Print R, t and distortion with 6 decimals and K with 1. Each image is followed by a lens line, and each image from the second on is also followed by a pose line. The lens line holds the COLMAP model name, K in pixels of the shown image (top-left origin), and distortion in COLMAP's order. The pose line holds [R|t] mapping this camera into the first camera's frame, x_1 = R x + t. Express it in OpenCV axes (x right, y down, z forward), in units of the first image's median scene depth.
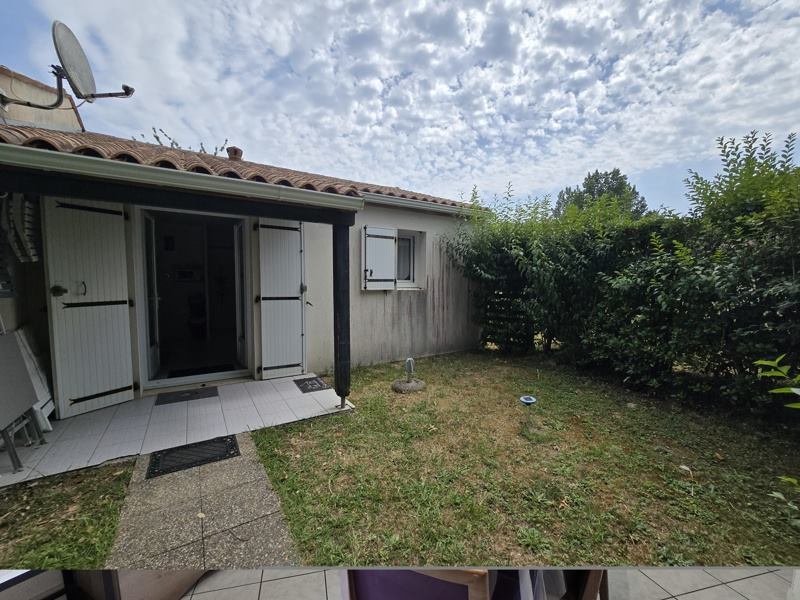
lens RADIAL K [[325.6, 0, 400.1], [0, 325.6, 299.0], [0, 0, 1]] dist [-0.002603, -0.000056]
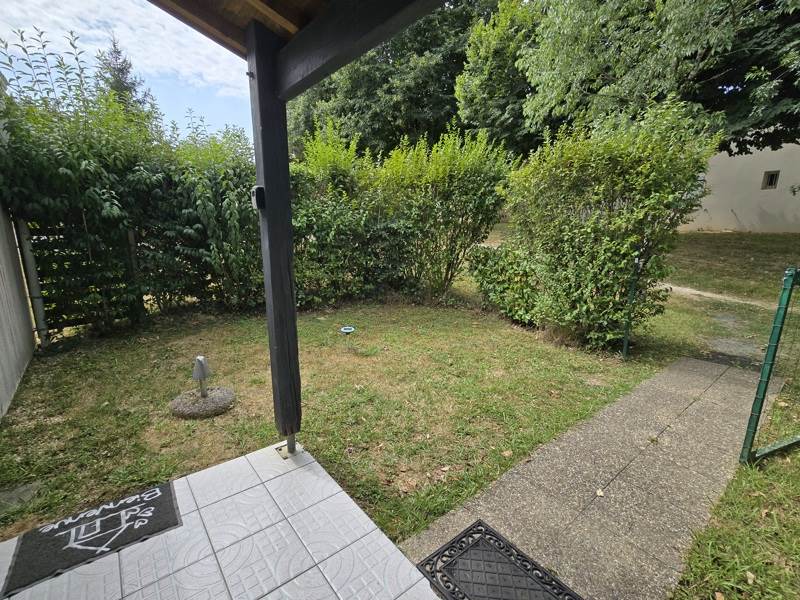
lens RADIAL K [[374.0, 0, 399.8], [0, 374.0, 302.3], [0, 0, 1]] dist [-0.005270, 0.001386]
pose [[-0.109381, -0.215184, 0.970429, -0.705820], [0.053285, 0.973613, 0.221896, -0.044031], [-0.992571, 0.075981, -0.095028, 0.791520]]
